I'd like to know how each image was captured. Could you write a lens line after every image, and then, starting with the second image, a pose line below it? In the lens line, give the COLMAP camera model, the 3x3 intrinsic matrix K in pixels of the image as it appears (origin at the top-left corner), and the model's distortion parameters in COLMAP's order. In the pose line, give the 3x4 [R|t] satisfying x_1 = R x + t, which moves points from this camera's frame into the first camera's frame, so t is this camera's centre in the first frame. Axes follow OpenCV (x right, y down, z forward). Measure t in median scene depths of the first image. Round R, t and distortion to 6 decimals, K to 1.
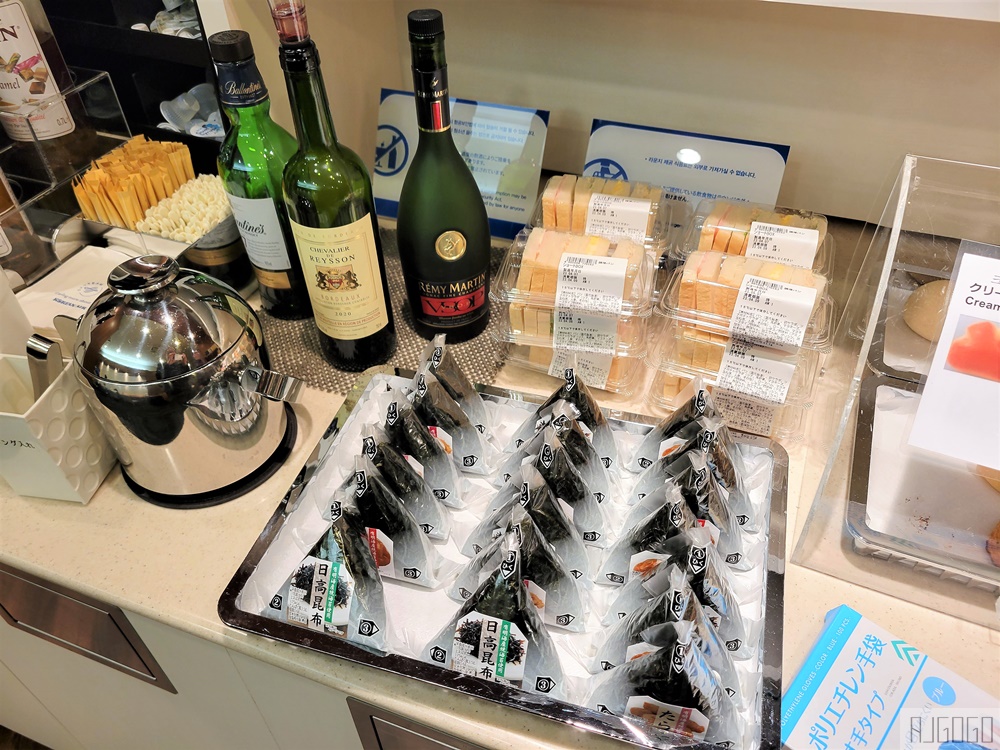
lens RADIAL K [[758.0, 0, 500.0], [0, 758.0, 375.0], [0, 0, 1]] dist [0.043643, -0.048347]
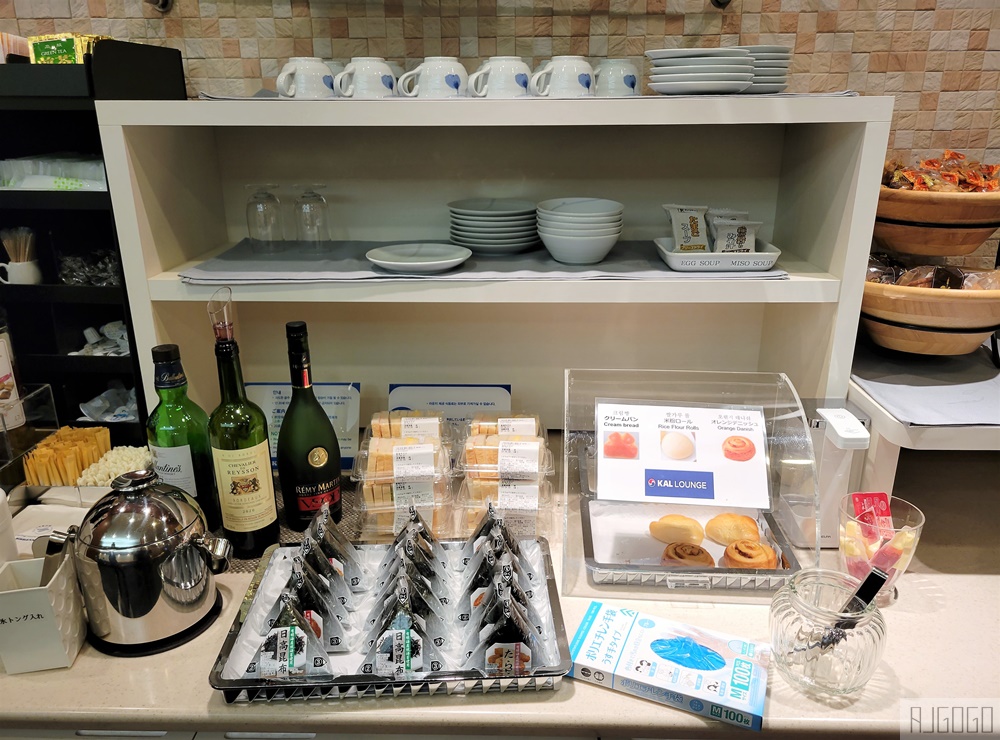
lens RADIAL K [[764.9, 0, 500.0], [0, 764.9, 370.0], [0, 0, 1]] dist [0.000852, -0.001323]
pose [[0.943135, -0.090561, 0.319835, -0.212318], [0.214464, 0.900907, -0.377322, 0.361966], [-0.253971, 0.424459, 0.869099, -0.561839]]
